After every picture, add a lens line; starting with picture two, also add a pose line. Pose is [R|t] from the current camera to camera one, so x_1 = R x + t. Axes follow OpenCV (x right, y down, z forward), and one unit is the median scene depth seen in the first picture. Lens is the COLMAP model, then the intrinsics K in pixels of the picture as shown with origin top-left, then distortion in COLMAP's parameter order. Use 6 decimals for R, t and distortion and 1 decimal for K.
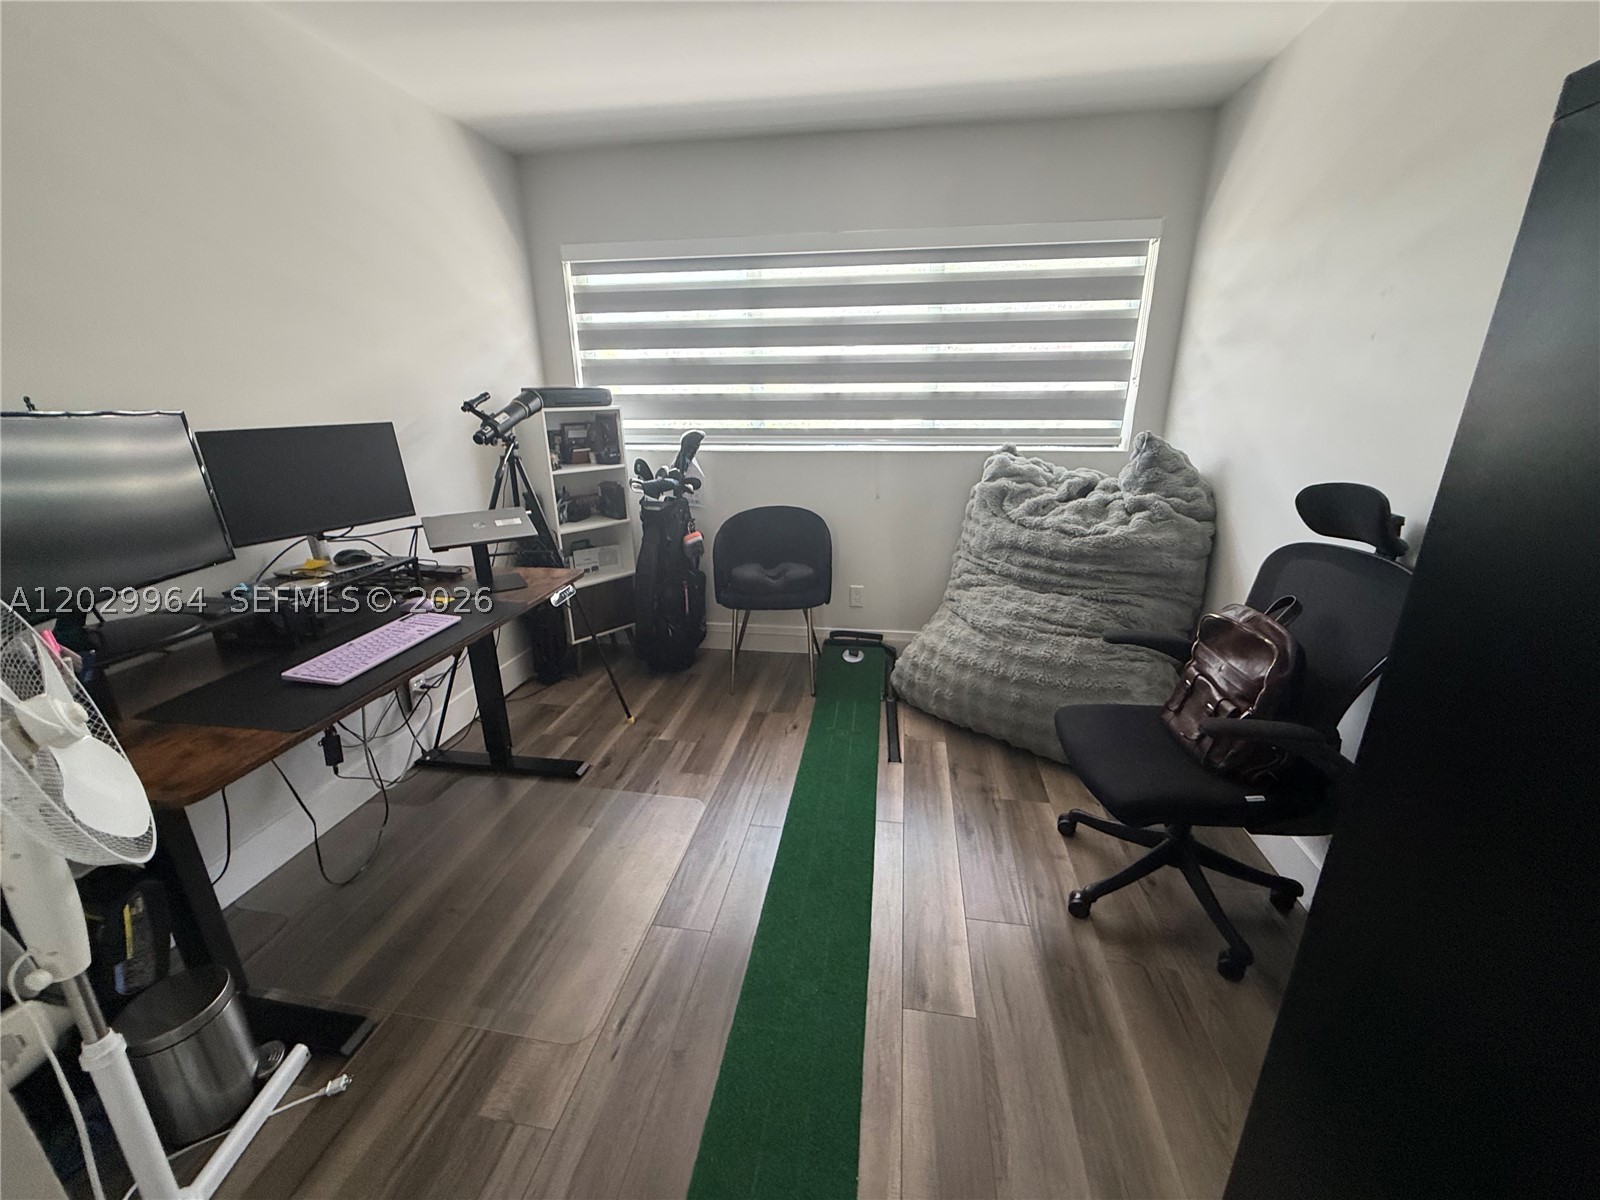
lens RADIAL K [[637.0, 0, 799.4], [0, 637.0, 591.8], [0, 0, 1]] dist [0.002999, -0.000847]
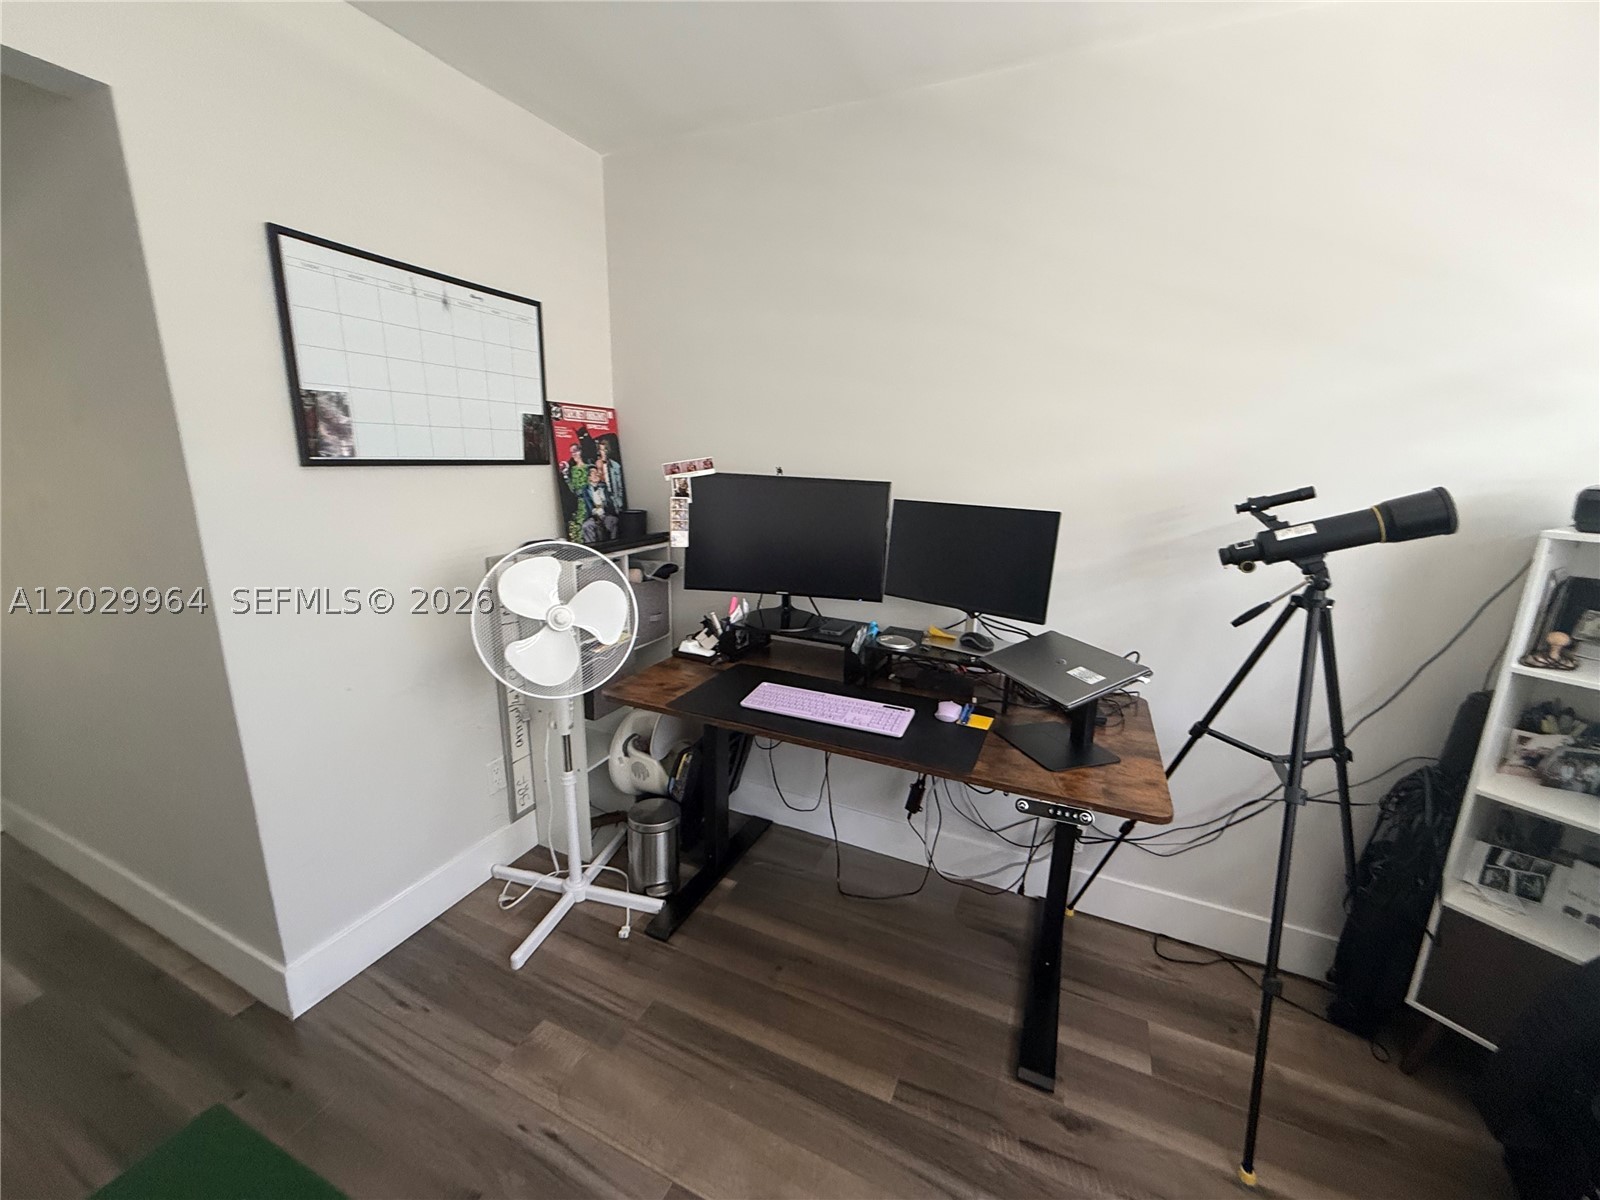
lens RADIAL K [[637.0, 0, 799.8], [0, 637.0, 598.0], [0, 0, 1]] dist [0.002999, -0.000847]
pose [[-0.265036, 0.224299, -0.937788, 0.257784], [-0.310031, 0.901101, 0.303145, -0.339335], [0.913037, 0.371088, -0.169284, 0.955157]]
